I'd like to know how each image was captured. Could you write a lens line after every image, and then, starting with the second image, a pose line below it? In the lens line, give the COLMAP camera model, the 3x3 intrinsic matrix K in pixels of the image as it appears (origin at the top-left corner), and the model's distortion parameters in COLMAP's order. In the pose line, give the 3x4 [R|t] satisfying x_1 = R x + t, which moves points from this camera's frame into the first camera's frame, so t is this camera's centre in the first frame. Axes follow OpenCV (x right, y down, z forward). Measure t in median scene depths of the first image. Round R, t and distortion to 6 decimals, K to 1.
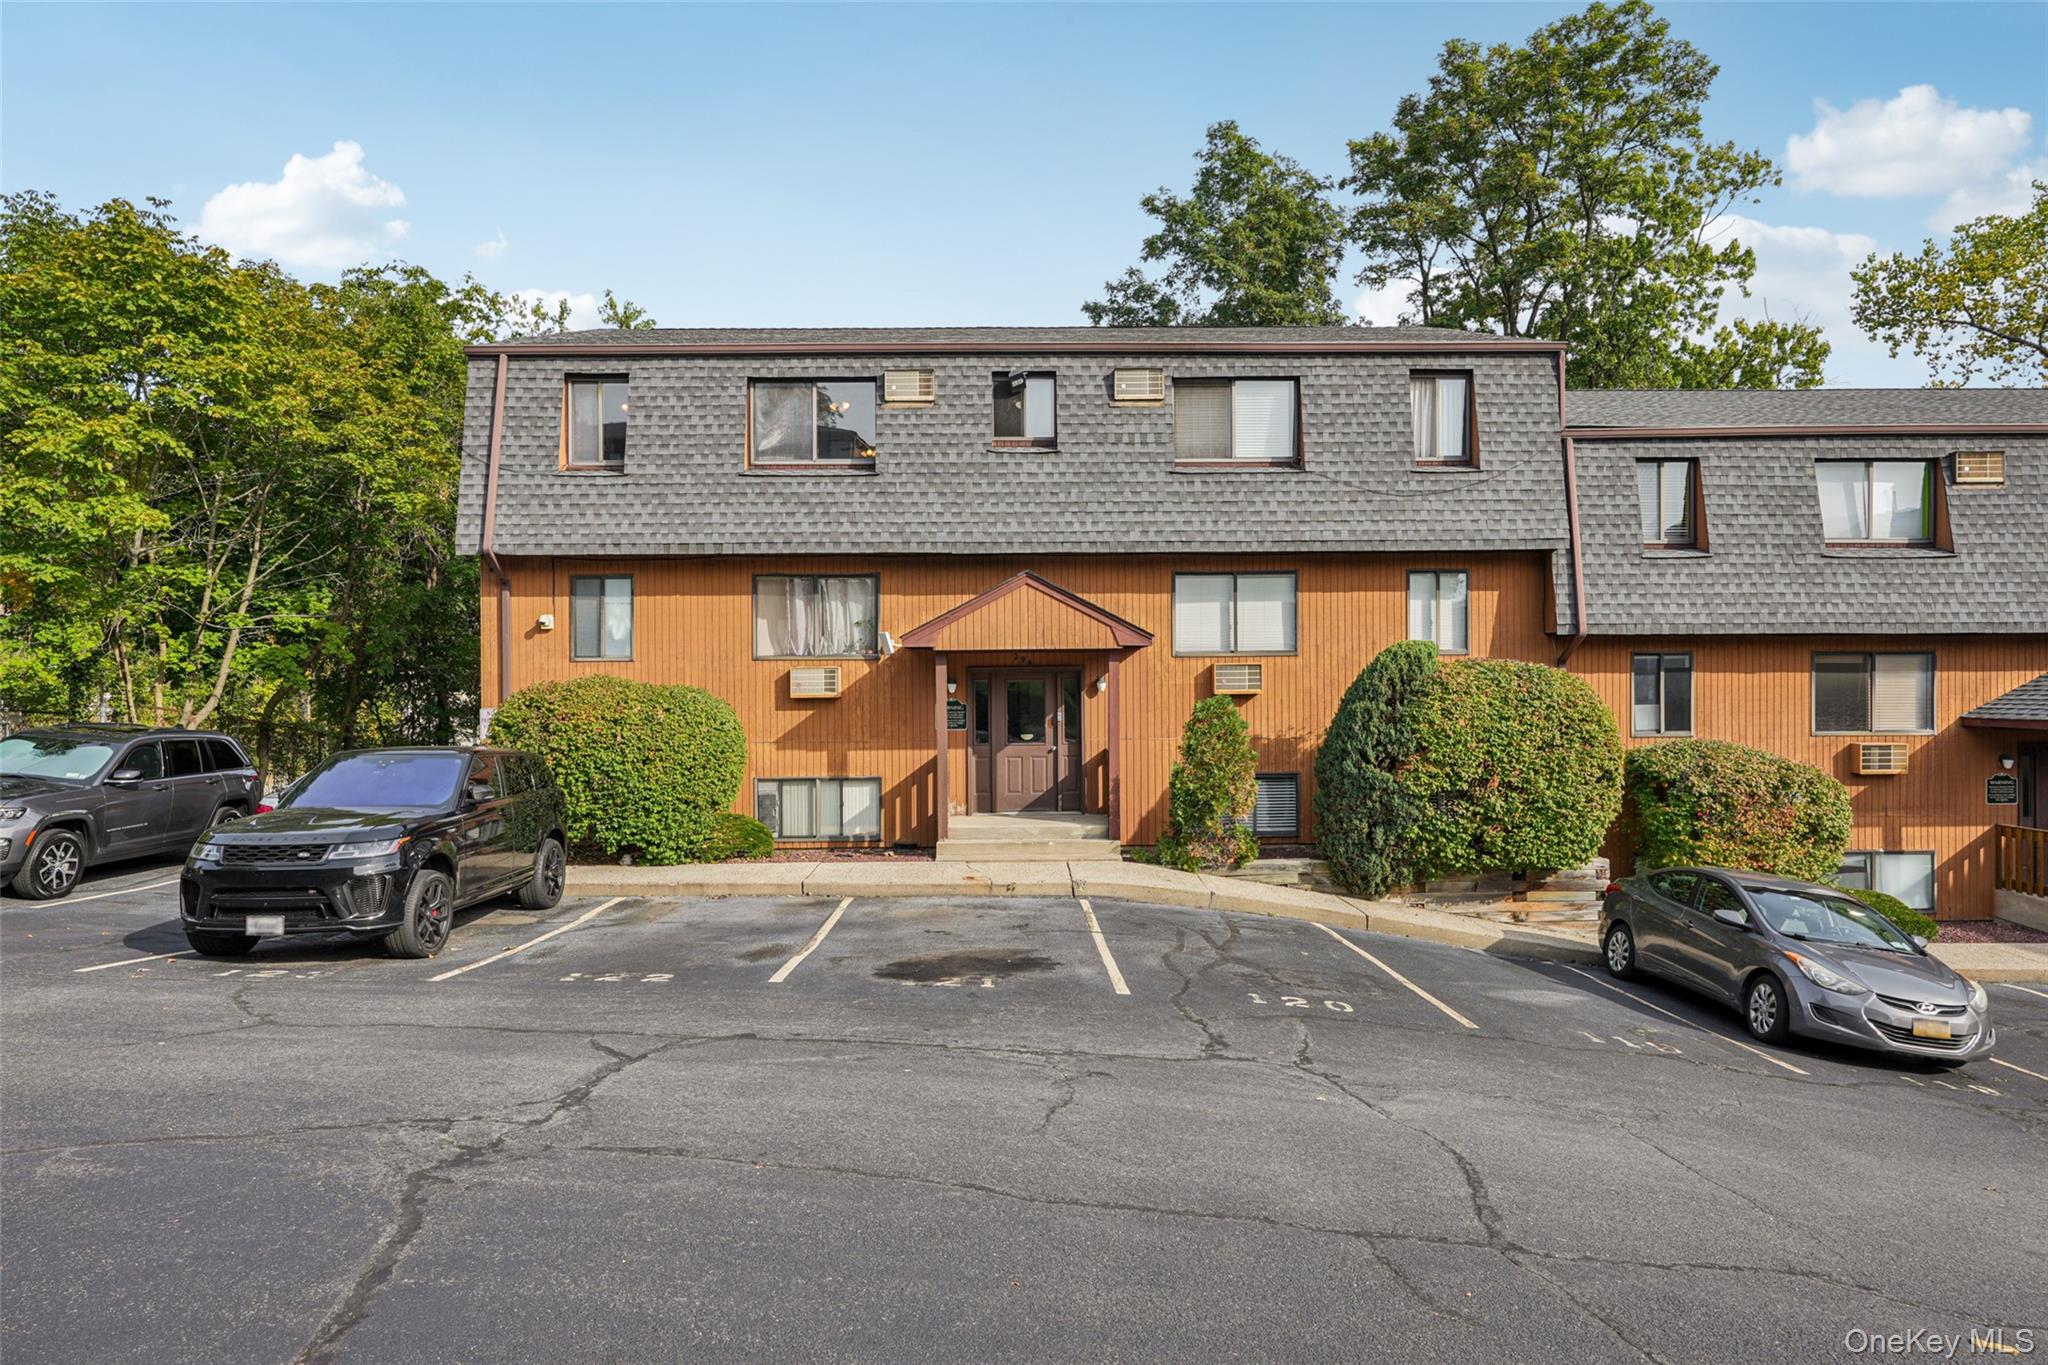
lens RADIAL K [[1225.4, 0, 1031.3], [0, 1225.4, 711.4], [0, 0, 1]] dist [-0.001095, -0.000006]
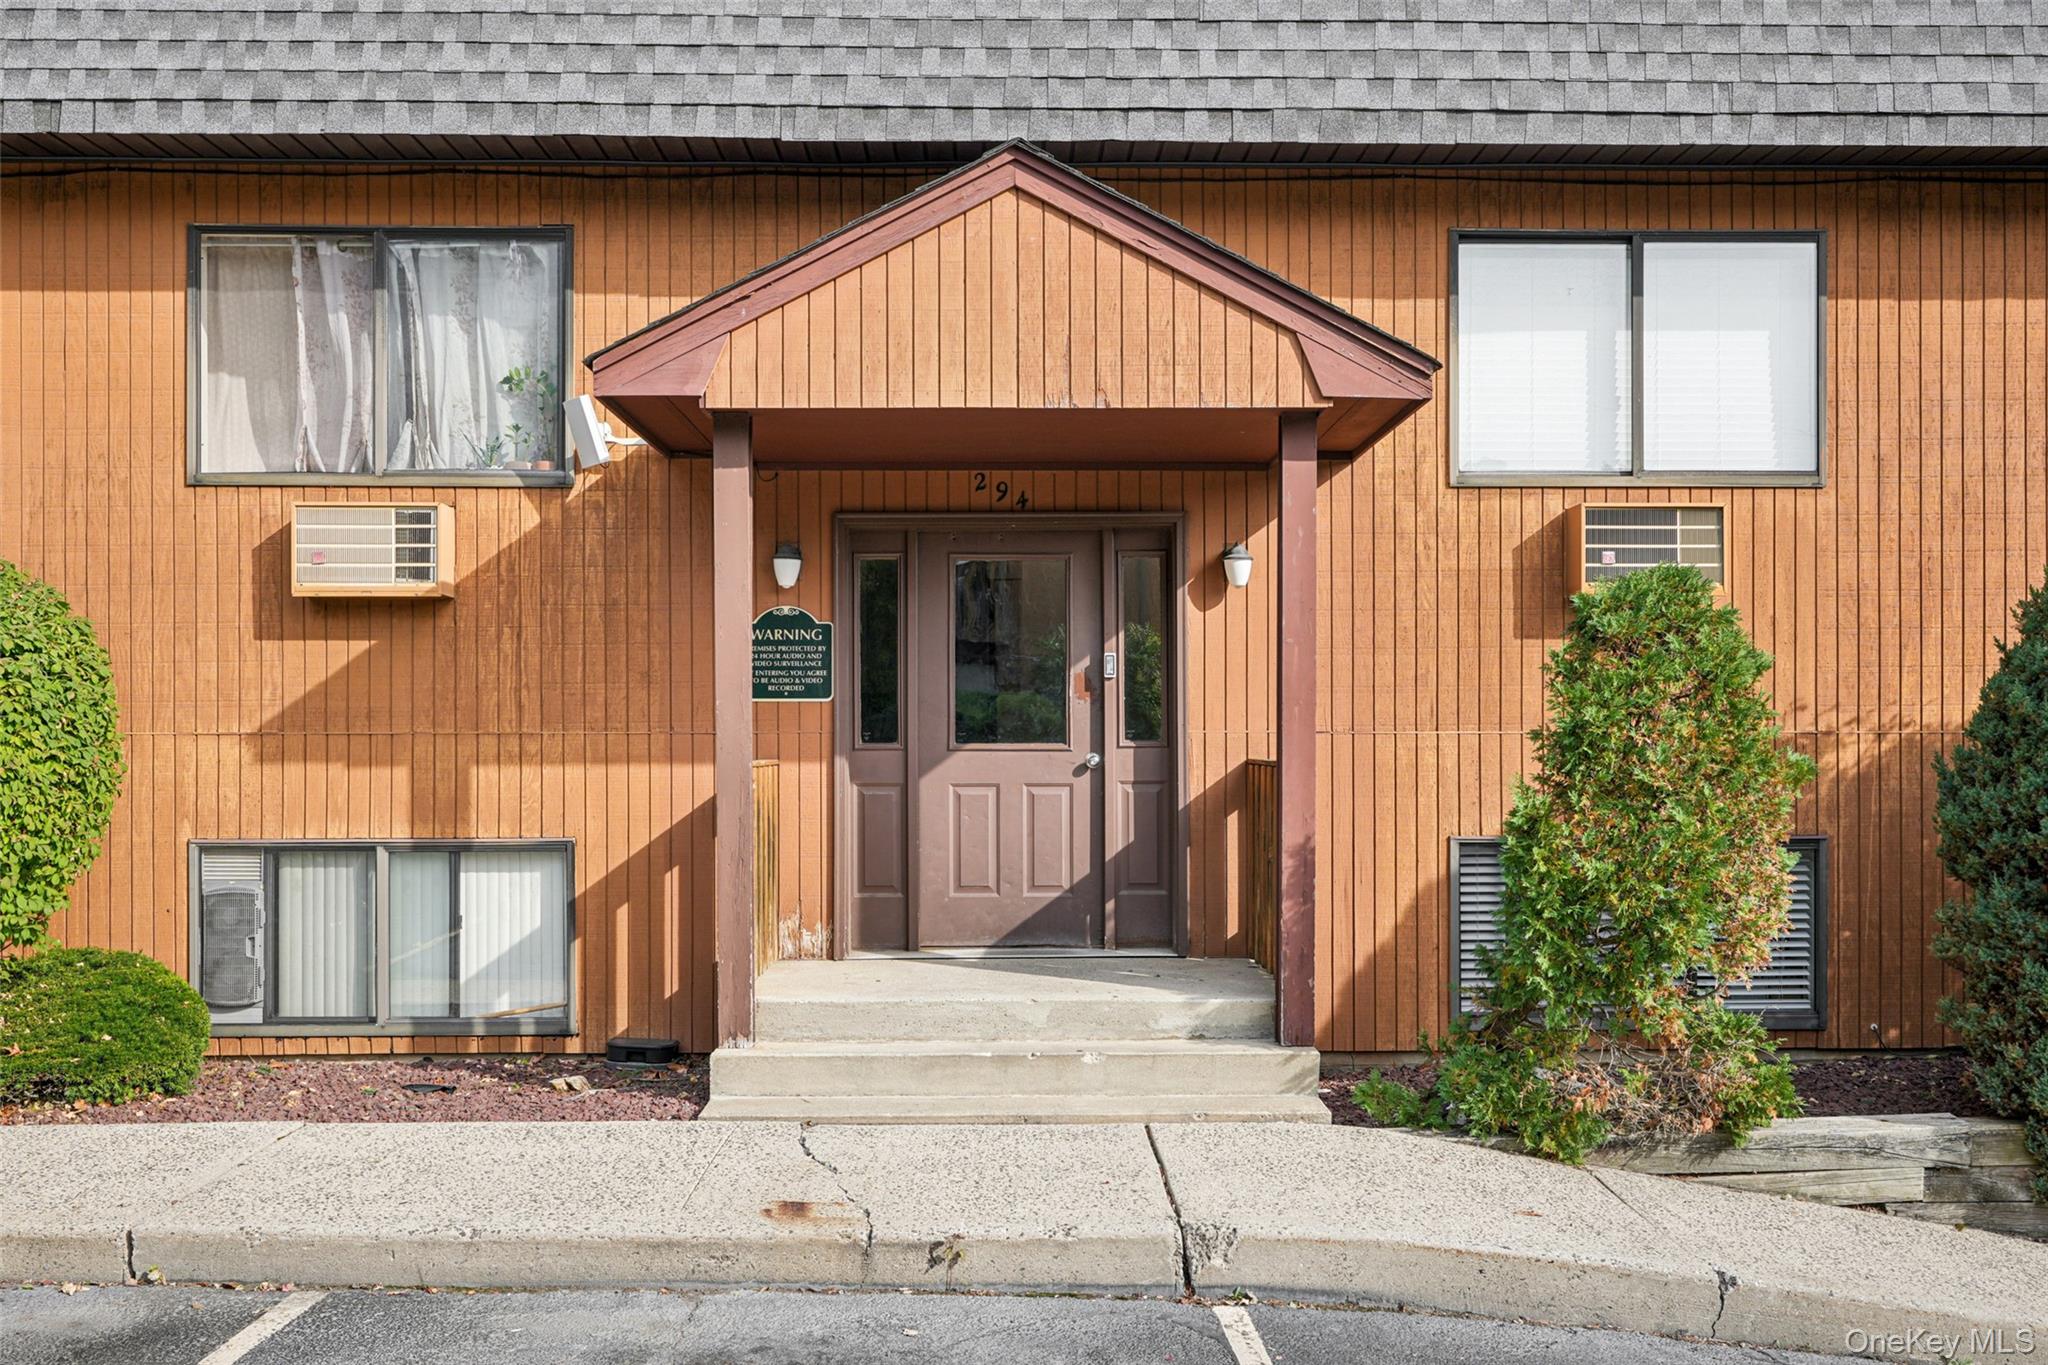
lens RADIAL K [[2128.9, 0, 1024.0], [0, 2128.9, 682.5], [0, 0, 1]] dist [0.000246, 0.023369]
pose [[0.999983, 0.005859, 0.000243, -0.000715], [-0.005846, 0.999275, -0.037611, 0.032969], [-0.000463, 0.037609, 0.999292, 0.443262]]
